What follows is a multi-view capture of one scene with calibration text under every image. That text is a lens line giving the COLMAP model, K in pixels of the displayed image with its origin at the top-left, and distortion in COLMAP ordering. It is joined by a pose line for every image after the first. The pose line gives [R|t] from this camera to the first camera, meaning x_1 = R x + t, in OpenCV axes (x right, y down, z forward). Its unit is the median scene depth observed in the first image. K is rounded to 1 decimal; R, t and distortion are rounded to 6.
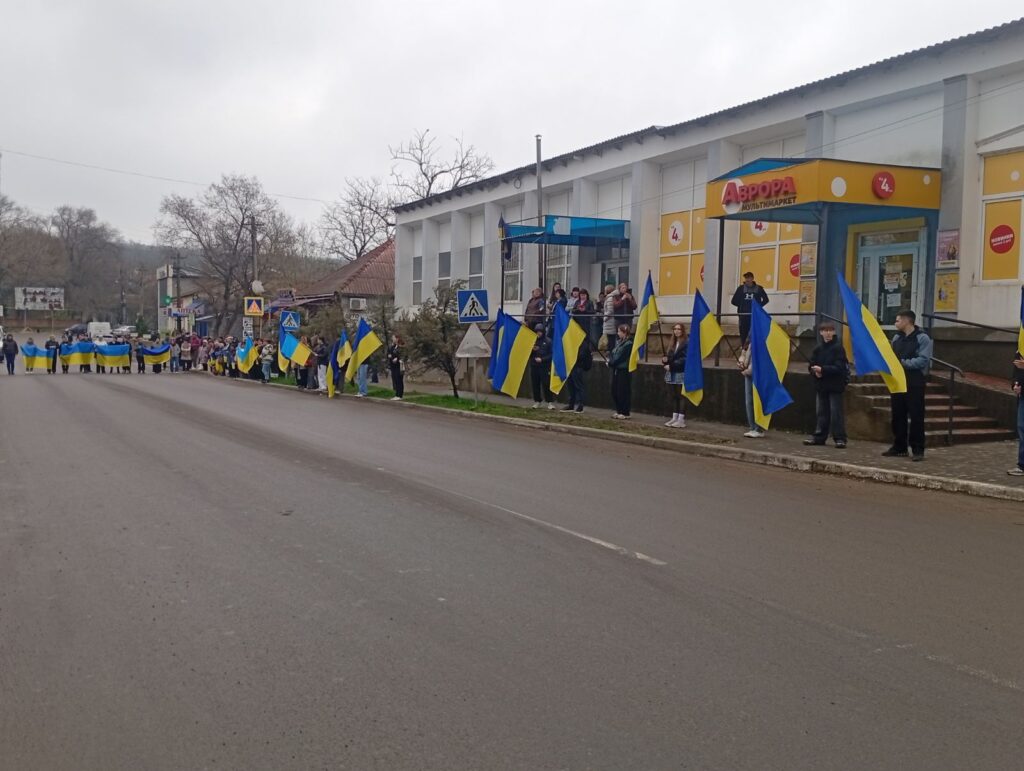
lens RADIAL K [[1055.4, 0, 494.4], [0, 1055.4, 386.9], [0, 0, 1]] dist [0.151958, -0.316596]
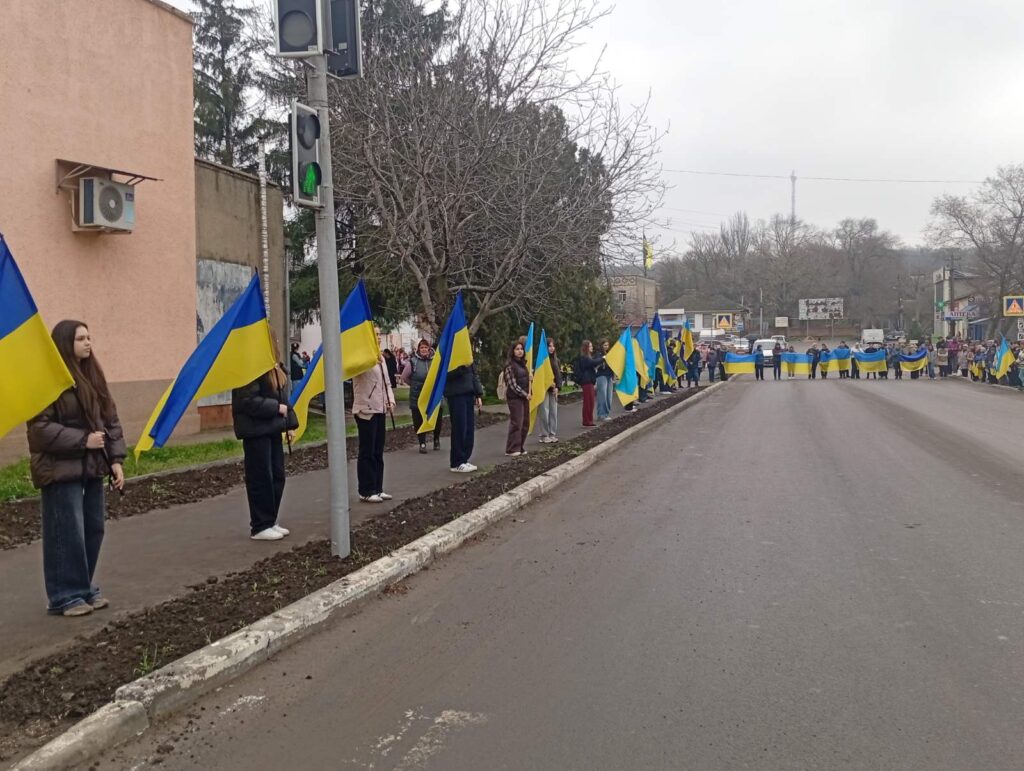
lens RADIAL K [[1055.4, 0, 494.4], [0, 1055.4, 386.9], [0, 0, 1]] dist [0.151958, -0.316596]
pose [[0.690450, 0.010150, -0.723309, 0.119877], [-0.015419, 0.999881, -0.000688, 0.000882], [0.723215, 0.011628, 0.690525, 0.036632]]
